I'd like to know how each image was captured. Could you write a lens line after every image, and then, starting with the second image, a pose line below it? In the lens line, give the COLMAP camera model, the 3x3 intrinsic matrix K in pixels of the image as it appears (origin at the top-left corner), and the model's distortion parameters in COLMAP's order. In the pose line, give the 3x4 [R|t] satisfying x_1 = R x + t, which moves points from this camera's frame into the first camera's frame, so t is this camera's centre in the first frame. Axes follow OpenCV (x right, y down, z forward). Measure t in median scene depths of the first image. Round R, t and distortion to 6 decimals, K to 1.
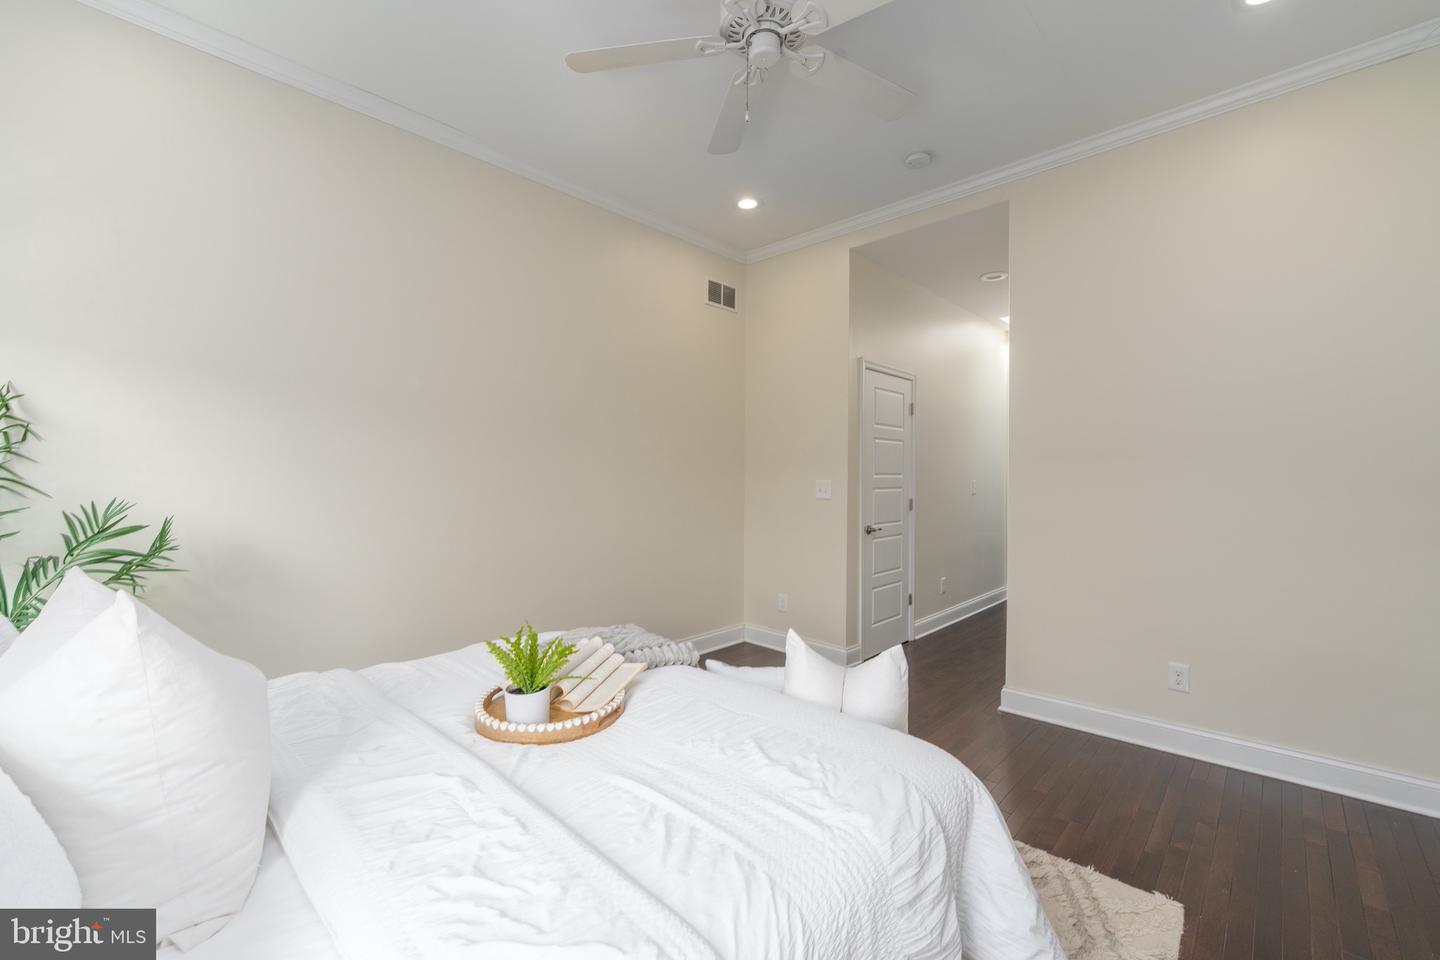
lens RADIAL K [[607.5, 0, 720.0], [0, 607.5, 480.0], [0, 0, 1]] dist [-0.000043, 0.000030]
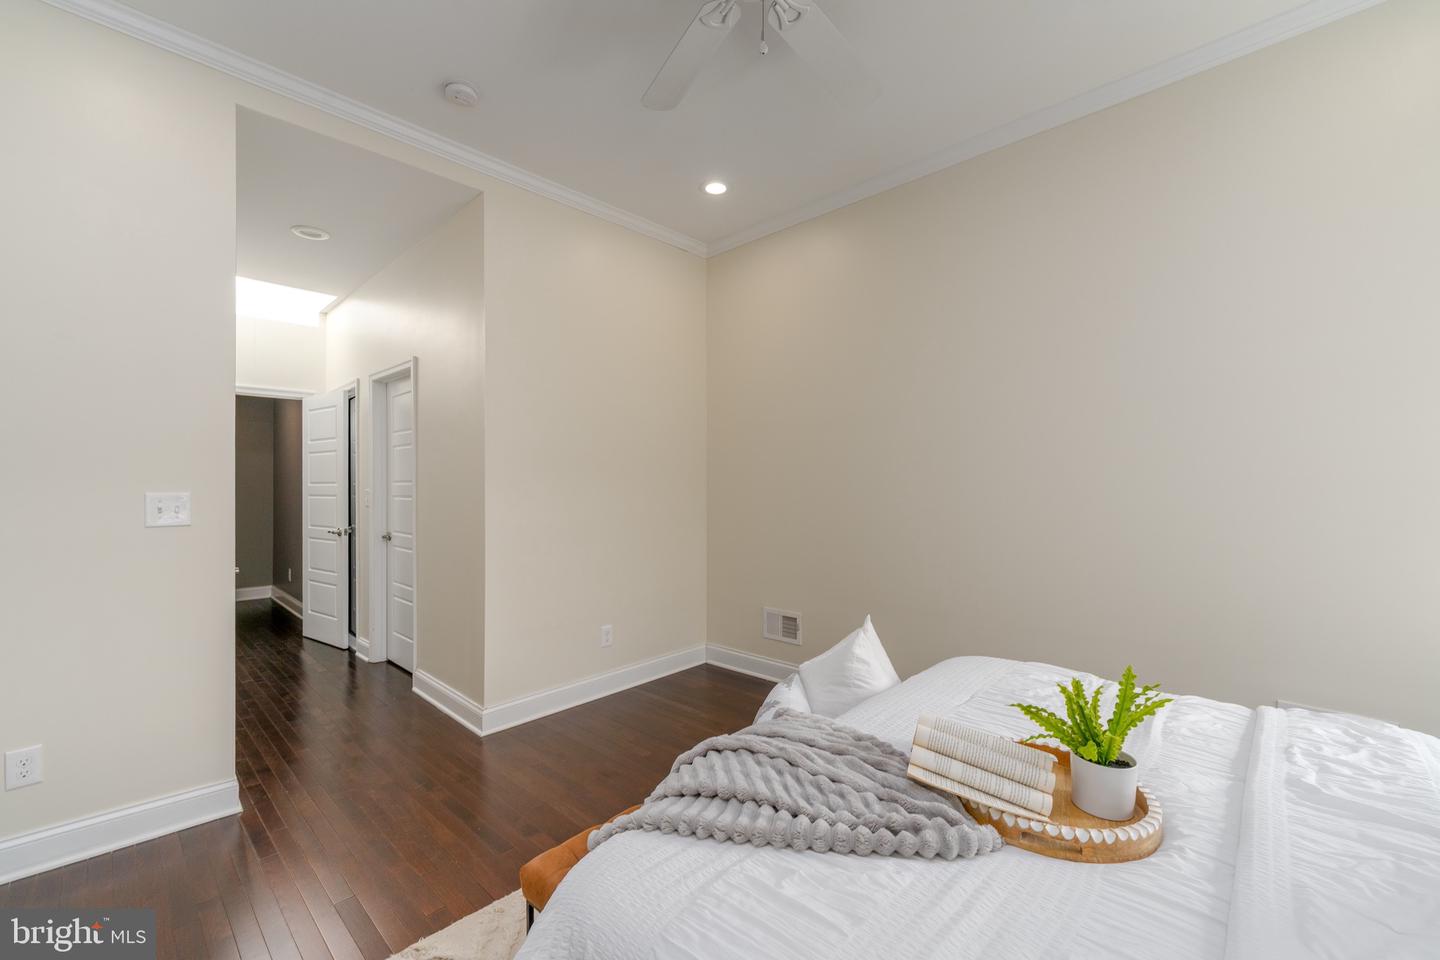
lens RADIAL K [[607.5, 0, 720.0], [0, 607.5, 480.0], [0, 0, 1]] dist [-0.000043, 0.000030]
pose [[0.013001, 0.004800, 0.999904, -0.382664], [0.003052, 0.999984, -0.004840, -0.006394], [-0.999911, 0.003115, 0.012986, 0.512816]]
